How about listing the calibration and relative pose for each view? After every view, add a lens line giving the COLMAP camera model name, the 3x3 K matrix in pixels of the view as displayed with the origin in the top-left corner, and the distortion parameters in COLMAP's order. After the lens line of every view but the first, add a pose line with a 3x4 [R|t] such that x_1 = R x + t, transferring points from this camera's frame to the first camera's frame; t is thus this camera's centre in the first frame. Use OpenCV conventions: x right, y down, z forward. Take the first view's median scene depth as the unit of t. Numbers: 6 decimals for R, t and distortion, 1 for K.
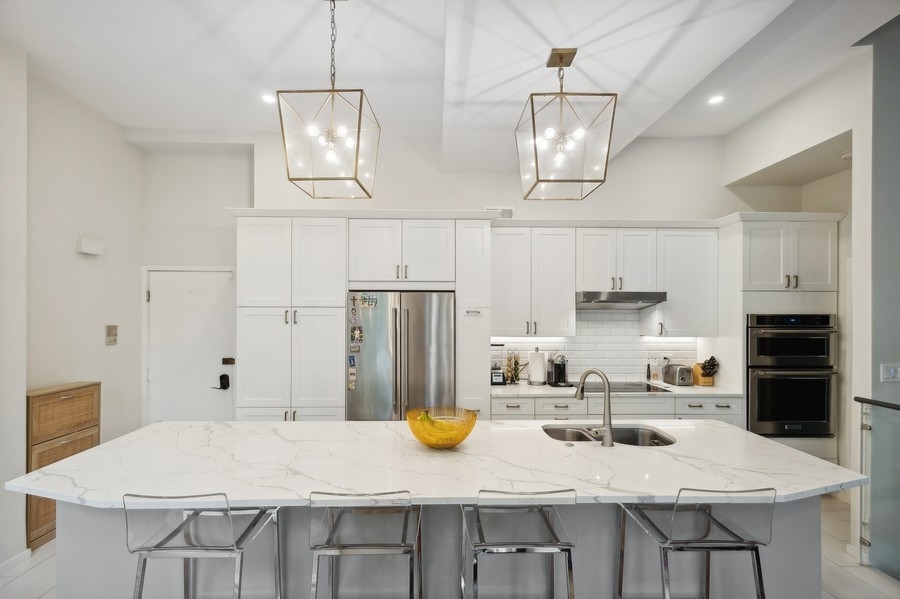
lens RADIAL K [[424.1, 0, 444.1], [0, 424.1, 314.2], [0, 0, 1]] dist [0.008909, -0.000121]
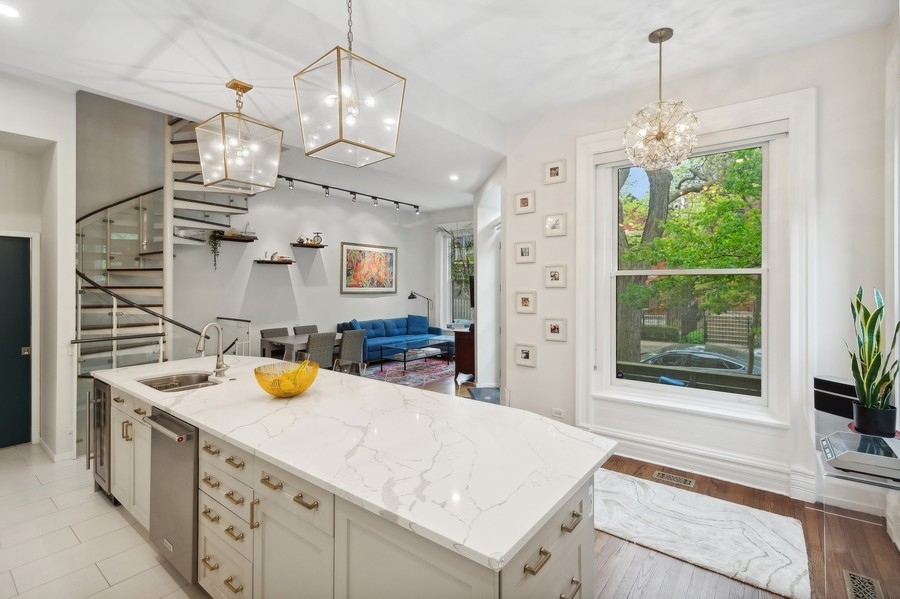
lens RADIAL K [[418.8, 0, 448.4], [0, 418.8, 291.3], [0, 0, 1]] dist [0.009363, -0.000323]
pose [[-0.772543, -0.012862, 0.634832, -0.646692], [0.000083, 0.999793, 0.020358, 0.003835], [-0.634962, 0.015780, -0.772382, 0.976350]]
